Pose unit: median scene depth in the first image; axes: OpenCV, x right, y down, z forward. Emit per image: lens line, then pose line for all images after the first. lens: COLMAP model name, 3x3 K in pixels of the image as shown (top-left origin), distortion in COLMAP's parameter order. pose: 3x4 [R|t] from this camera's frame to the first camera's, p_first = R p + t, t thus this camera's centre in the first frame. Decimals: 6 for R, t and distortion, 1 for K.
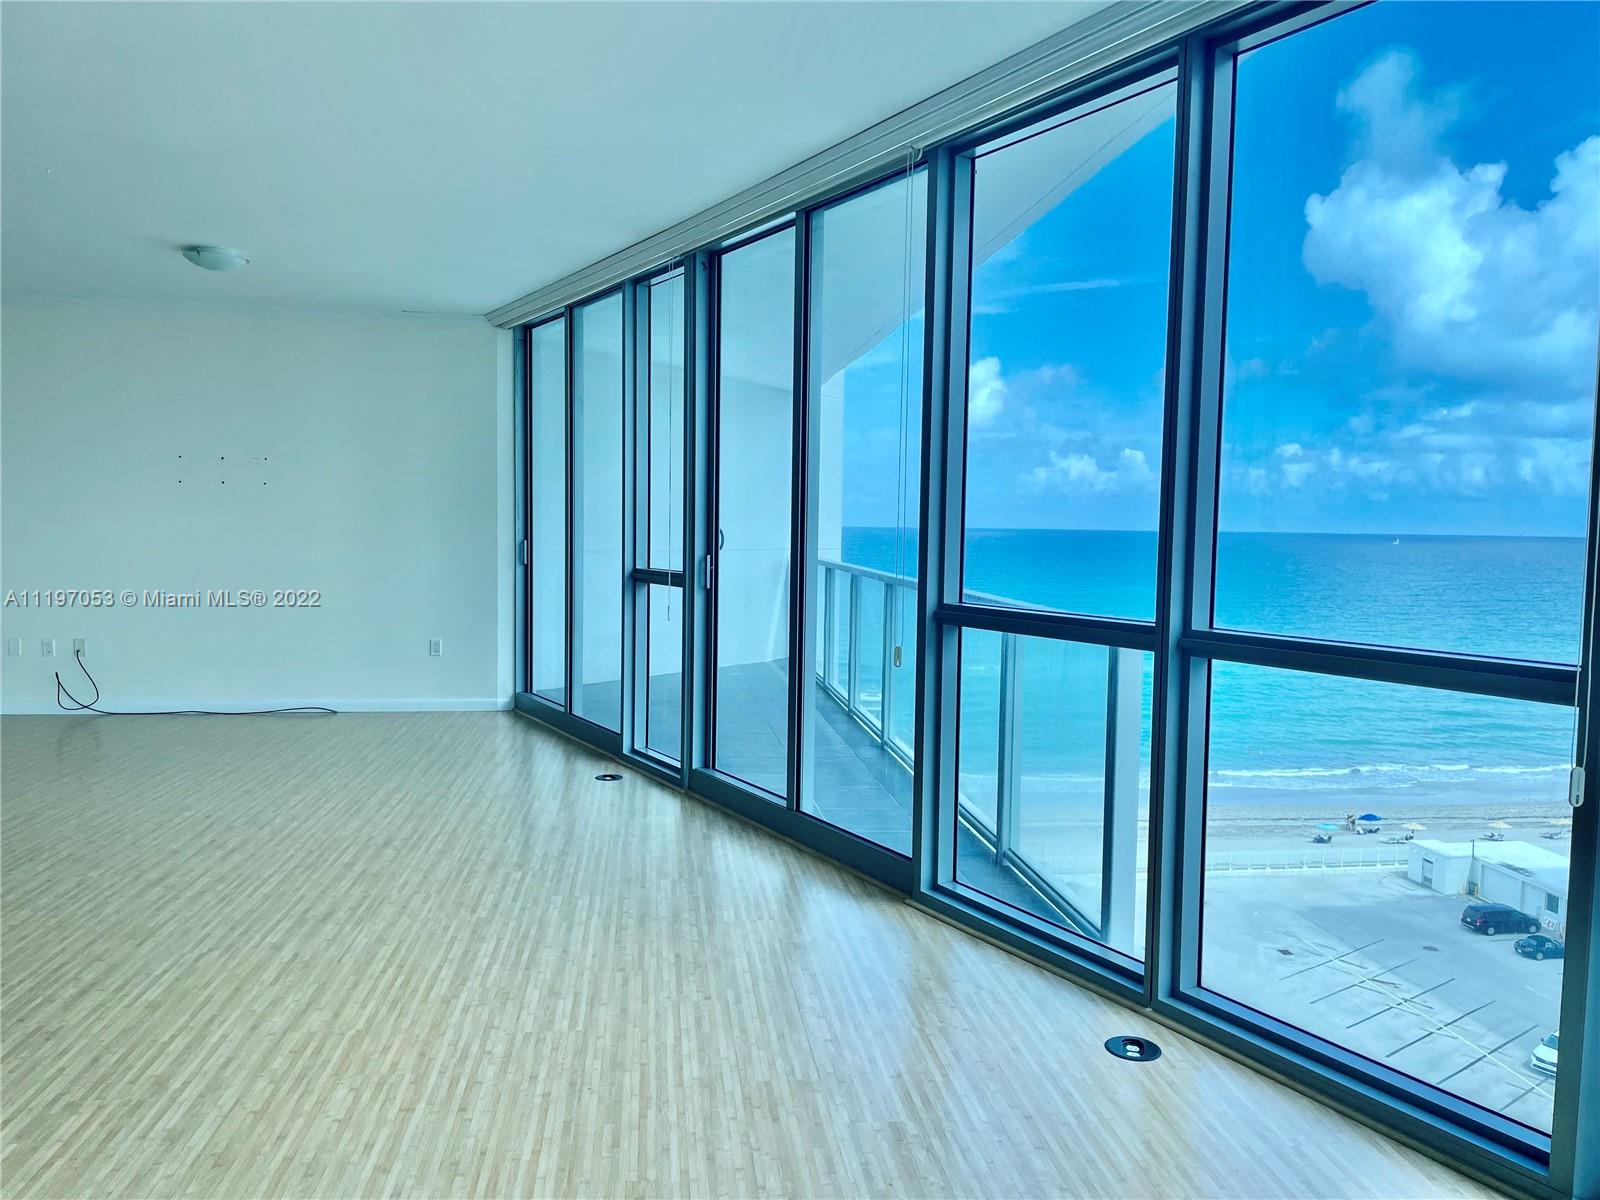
lens RADIAL K [[1205.6, 0, 800.0], [0, 1205.6, 600.0], [0, 0, 1]] dist [0.096889, -0.124364]
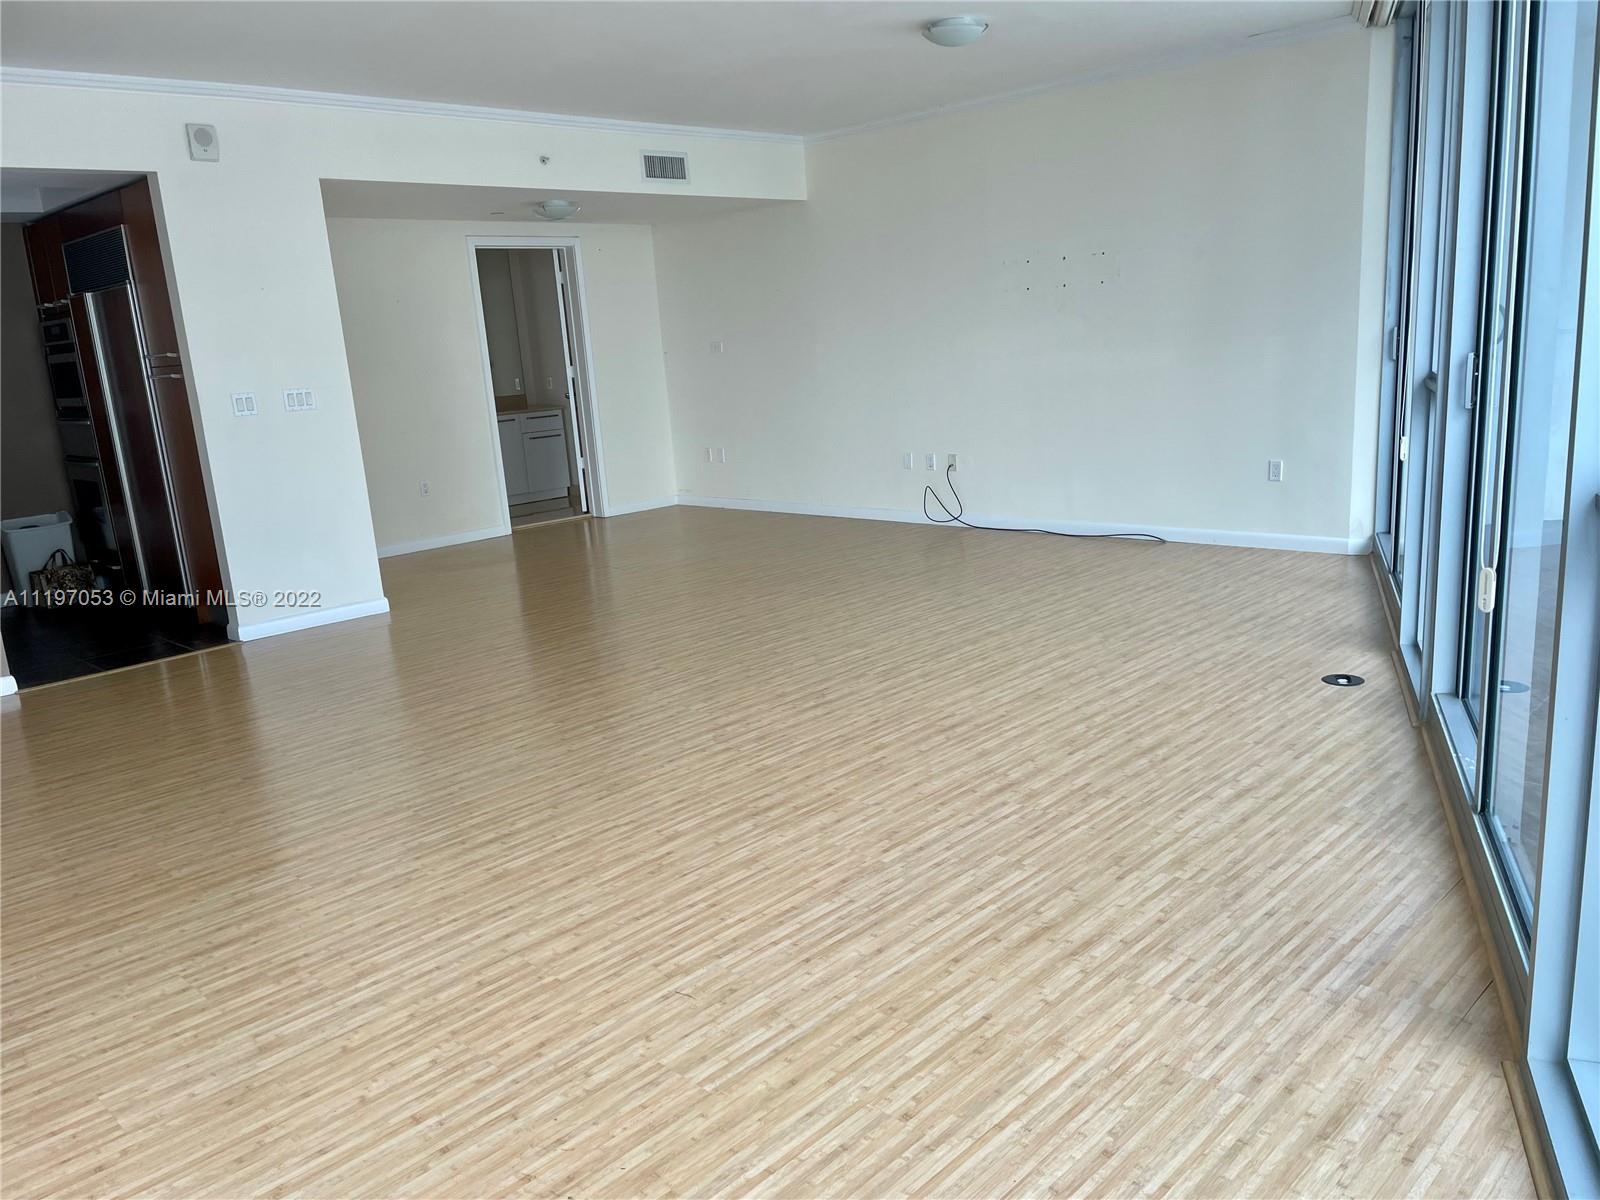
lens RADIAL K [[1205.6, 0, 800.0], [0, 1205.6, 600.0], [0, 0, 1]] dist [0.096889, -0.124364]
pose [[0.621291, 0.112294, -0.775492, 0.299241], [0.026153, 0.986155, 0.163752, -0.036222], [0.783144, -0.122019, 0.609752, 0.513893]]
